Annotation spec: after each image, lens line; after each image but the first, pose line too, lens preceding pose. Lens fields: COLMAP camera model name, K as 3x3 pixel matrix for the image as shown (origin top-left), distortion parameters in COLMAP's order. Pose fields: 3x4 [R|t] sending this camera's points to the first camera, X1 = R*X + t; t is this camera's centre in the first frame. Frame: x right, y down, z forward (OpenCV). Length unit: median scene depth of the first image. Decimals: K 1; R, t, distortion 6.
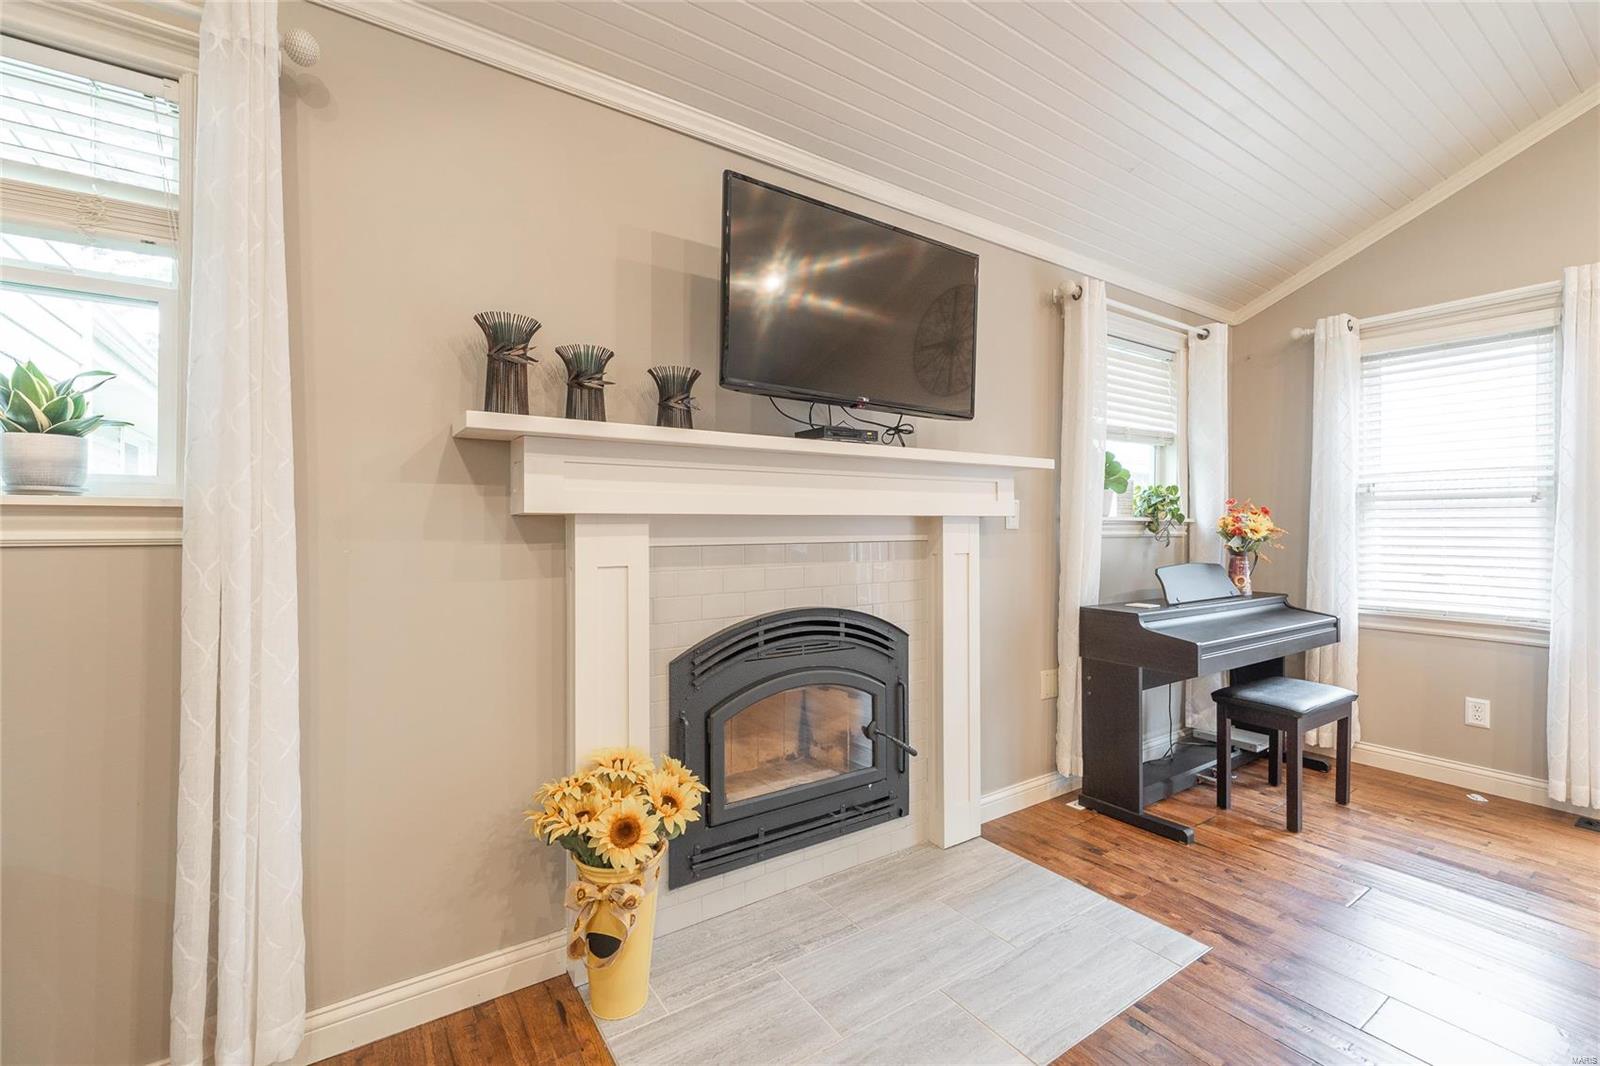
lens RADIAL K [[678.9, 0, 802.0], [0, 678.9, 521.2], [0, 0, 1]] dist [0.000411, 0.000174]
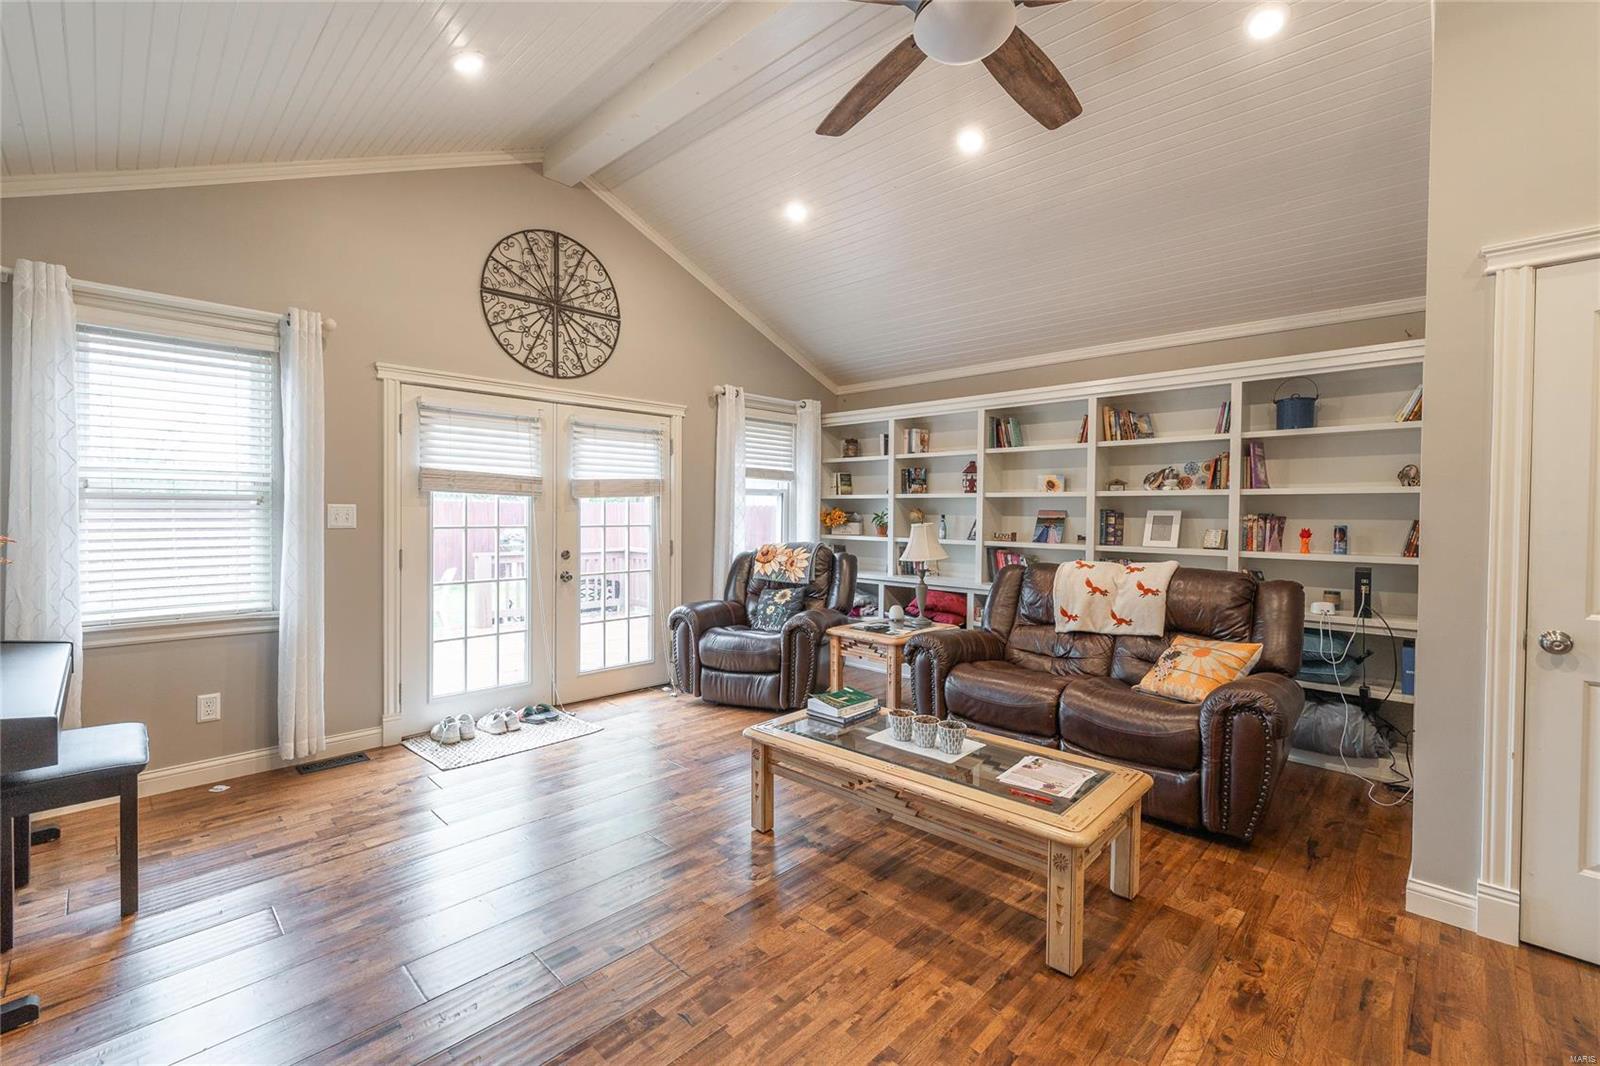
lens RADIAL K [[682.0, 0, 796.0], [0, 682.0, 523.6], [0, 0, 1]] dist [-0.000526, -0.000596]
pose [[-0.198712, -0.022288, 0.979804, -0.206881], [-0.013223, 0.999711, 0.020059, -0.033041], [-0.979969, -0.008970, -0.198950, 0.364654]]
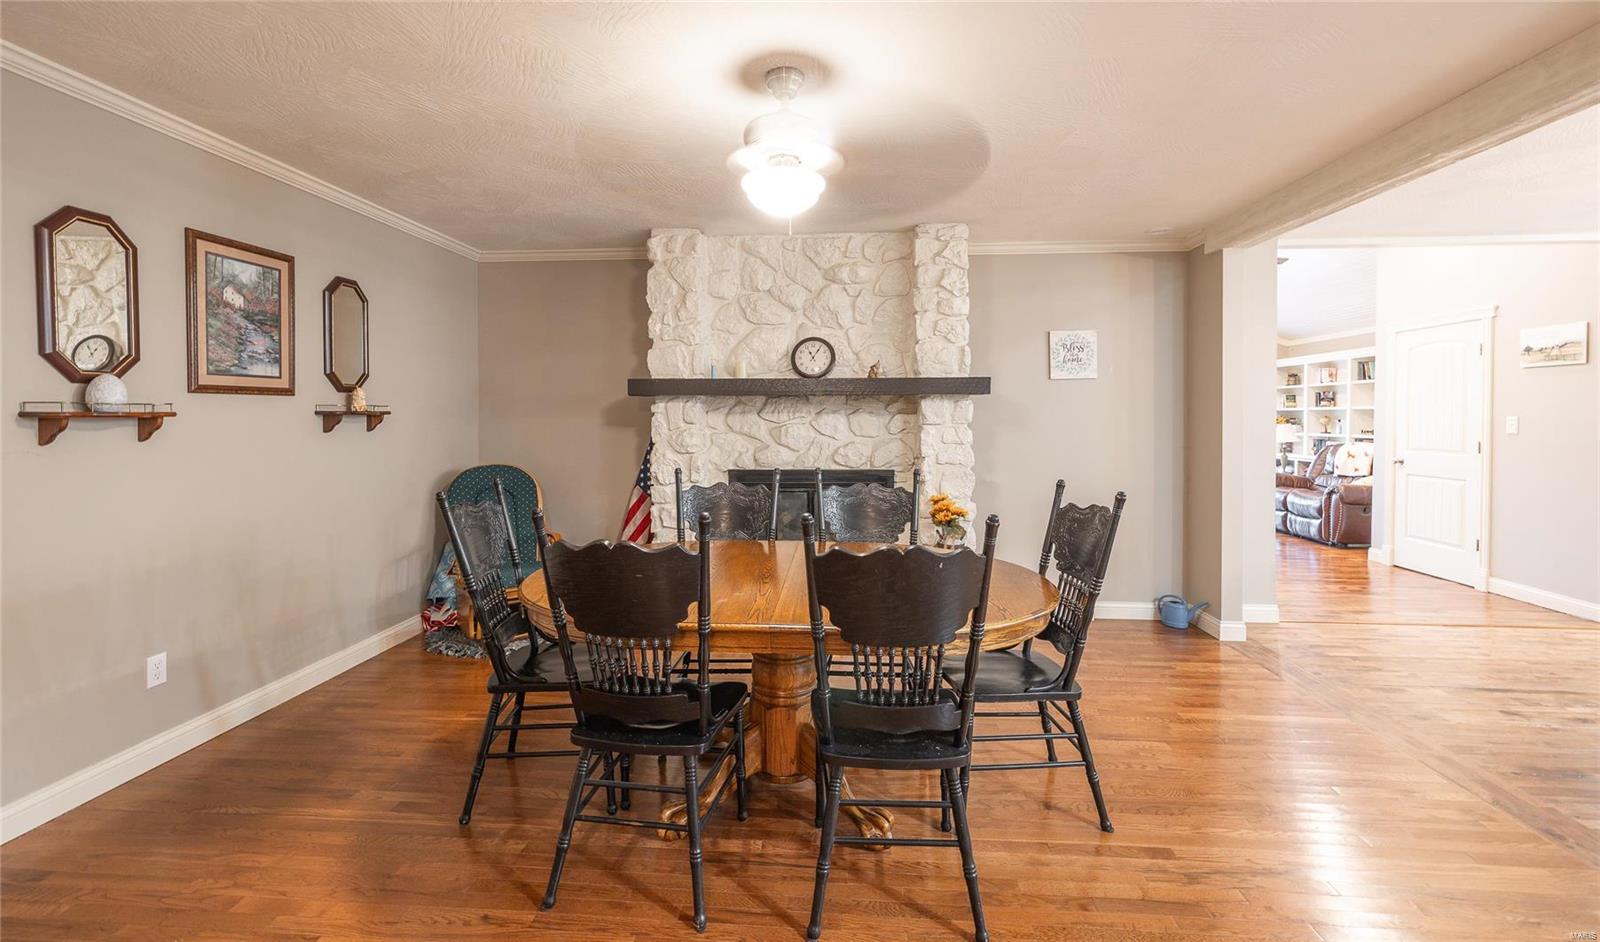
lens RADIAL K [[683.8, 0, 797.8], [0, 683.8, 429.4], [0, 0, 1]] dist [0.001865, 0.000296]
pose [[0.620949, -0.015524, 0.783698, -2.444537], [-0.001072, 0.999786, 0.020654, -0.043044], [-0.783851, -0.013665, 0.620799, -0.413211]]
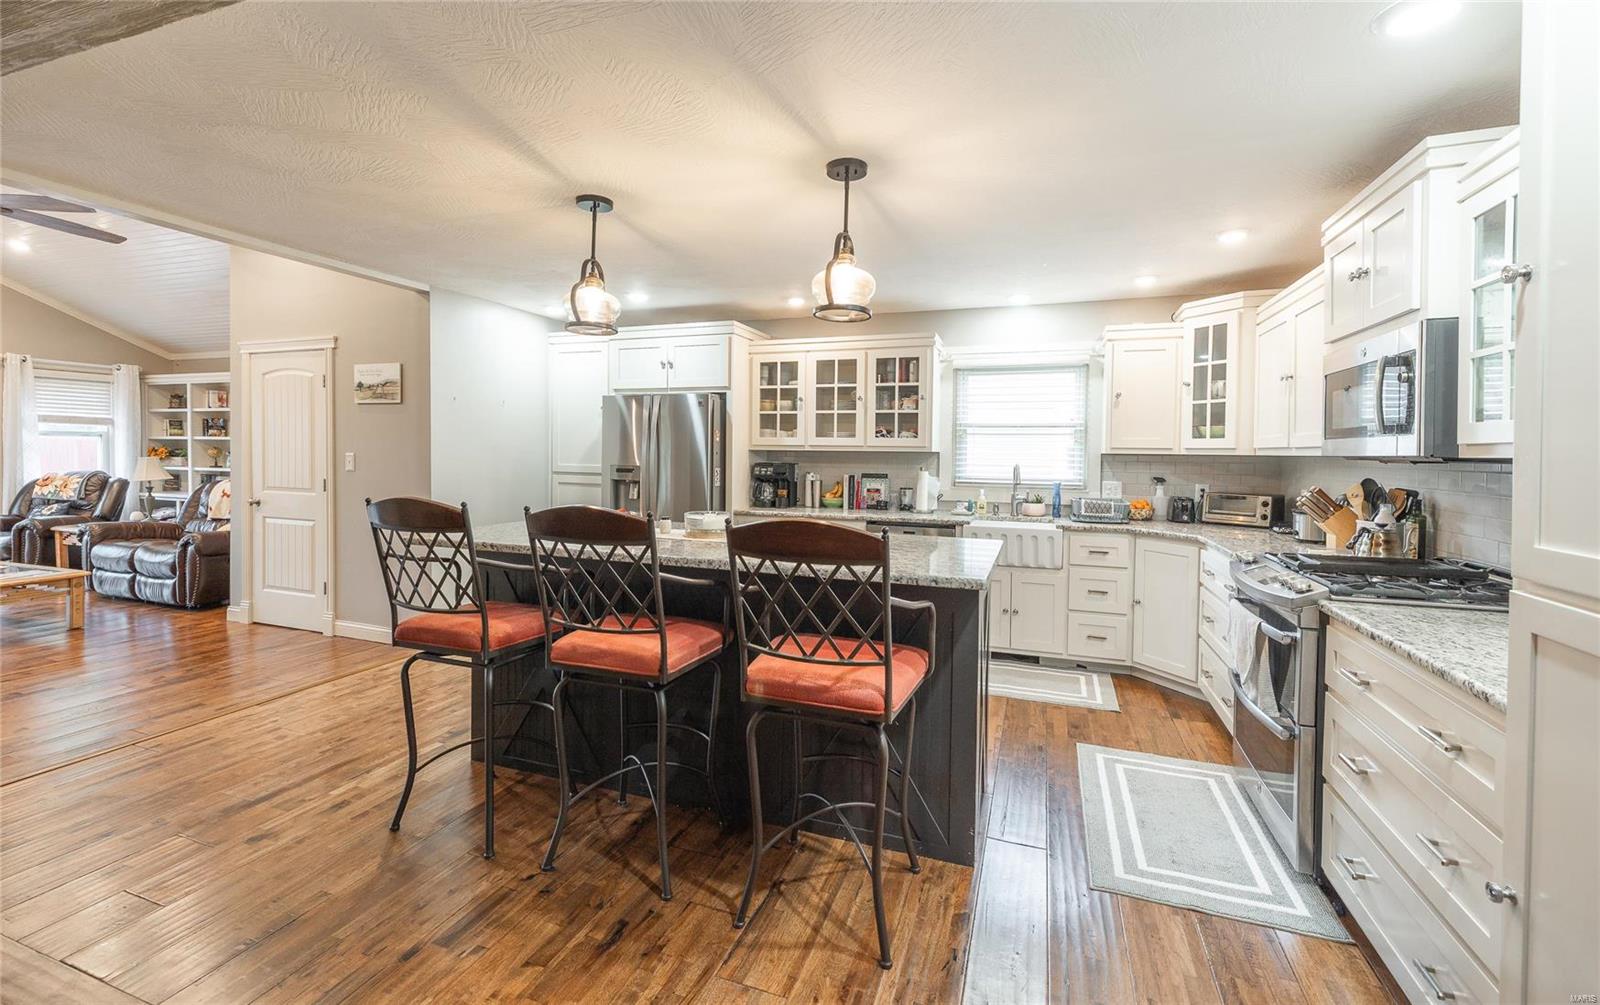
lens RADIAL K [[678.1, 0, 802.3], [0, 678.1, 473.6], [0, 0, 1]] dist [0.001926, 0.000624]
pose [[-0.583488, -0.036593, 0.811297, -1.973581], [-0.018577, 0.999324, 0.031713, -0.064919], [-0.811909, 0.003433, -0.583773, -0.681988]]
